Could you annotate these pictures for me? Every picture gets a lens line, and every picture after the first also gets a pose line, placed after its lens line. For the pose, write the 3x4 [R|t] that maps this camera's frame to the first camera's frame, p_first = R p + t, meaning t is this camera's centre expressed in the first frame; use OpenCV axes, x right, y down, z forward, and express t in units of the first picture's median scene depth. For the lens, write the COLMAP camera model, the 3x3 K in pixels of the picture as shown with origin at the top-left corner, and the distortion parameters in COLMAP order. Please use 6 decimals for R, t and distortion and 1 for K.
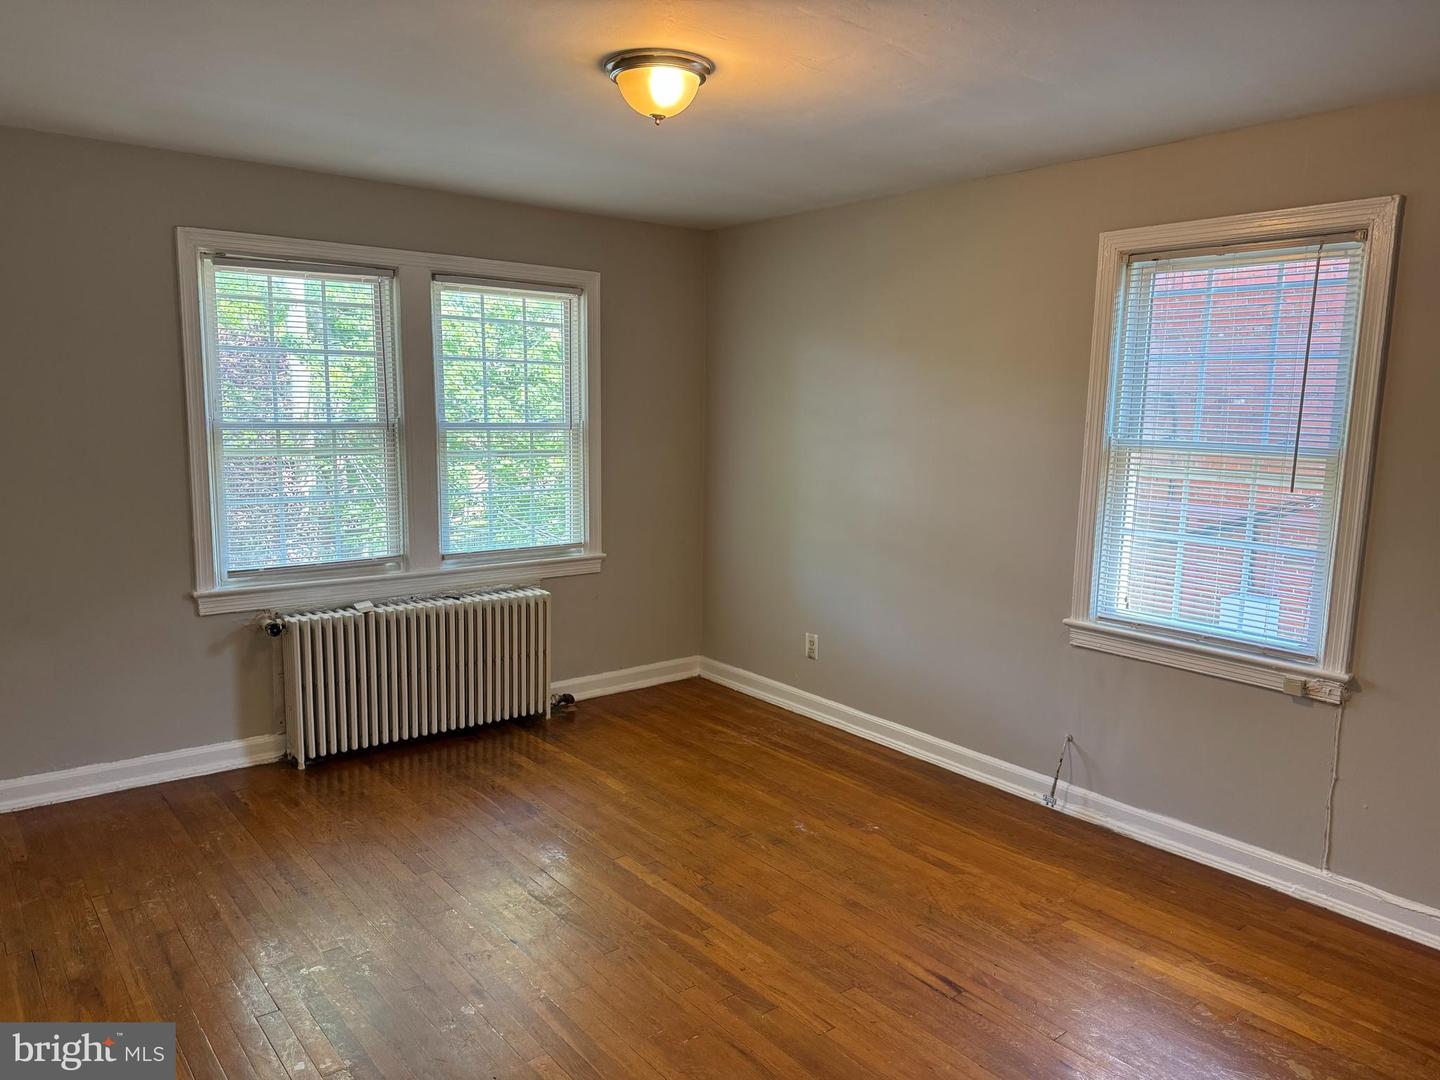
lens RADIAL K [[1040.8, 0, 720.0], [0, 1040.8, 540.0], [0, 0, 1]] dist [-0.003333, 0.000904]
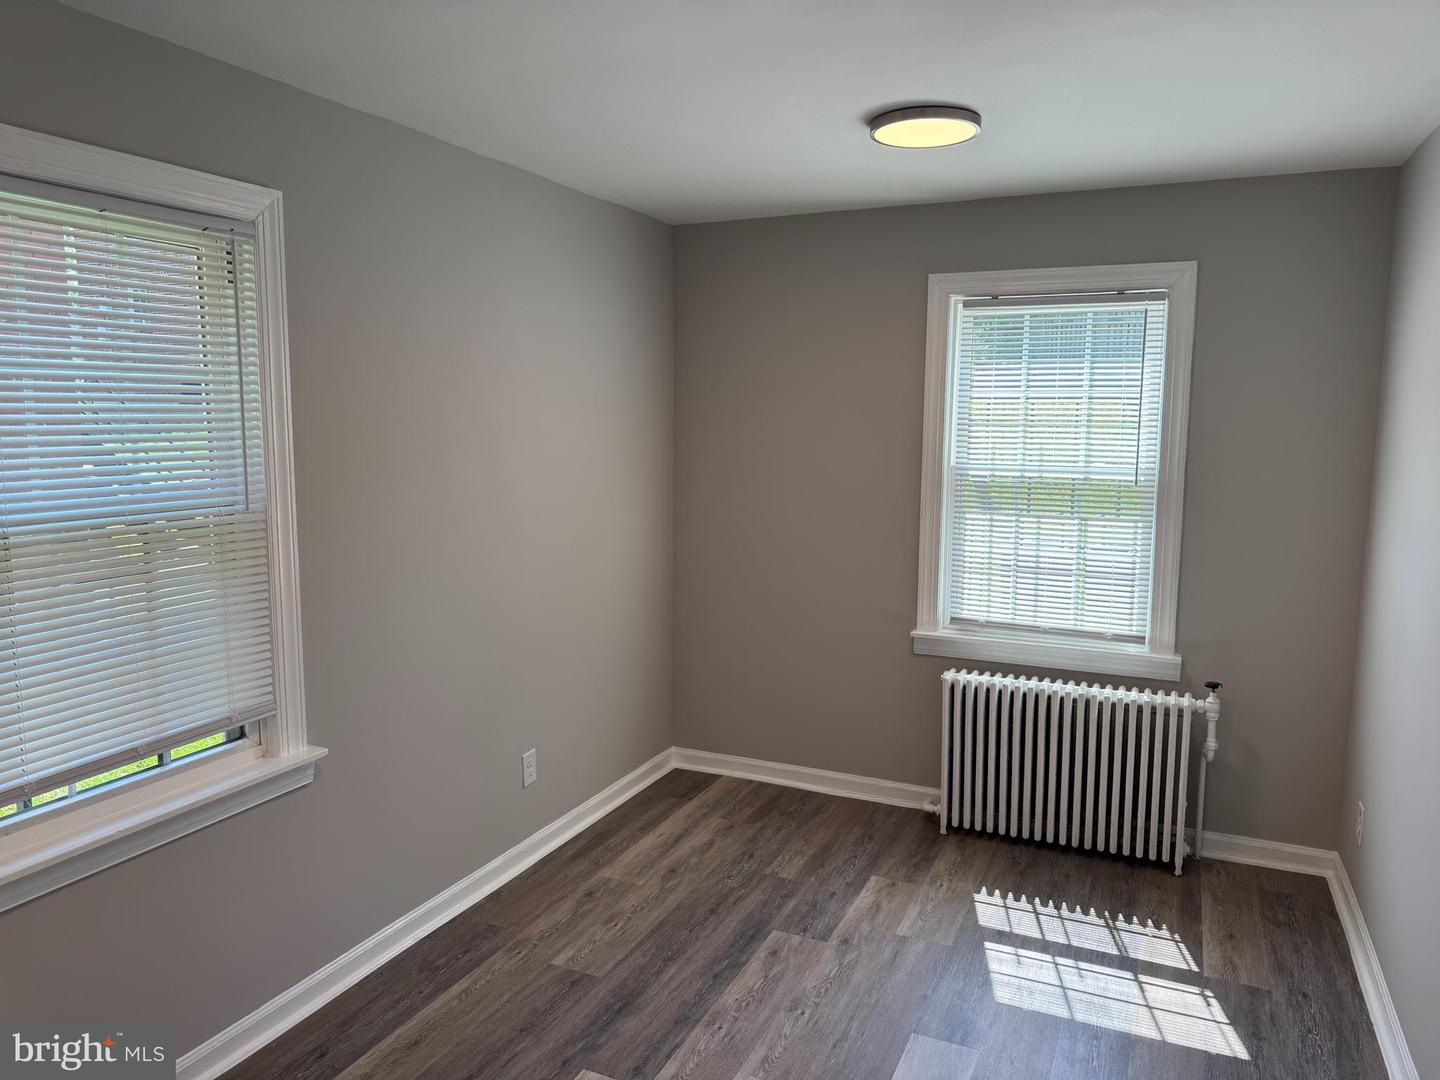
lens RADIAL K [[1047.5, 0, 720.0], [0, 1047.5, 540.0], [0, 0, 1]] dist [-0.003543, -0.004530]
pose [[0.461692, 0.071888, -0.884123, 0.362181], [-0.125116, 0.992024, 0.015326, -0.037130], [0.878172, 0.103542, 0.467003, 0.380722]]
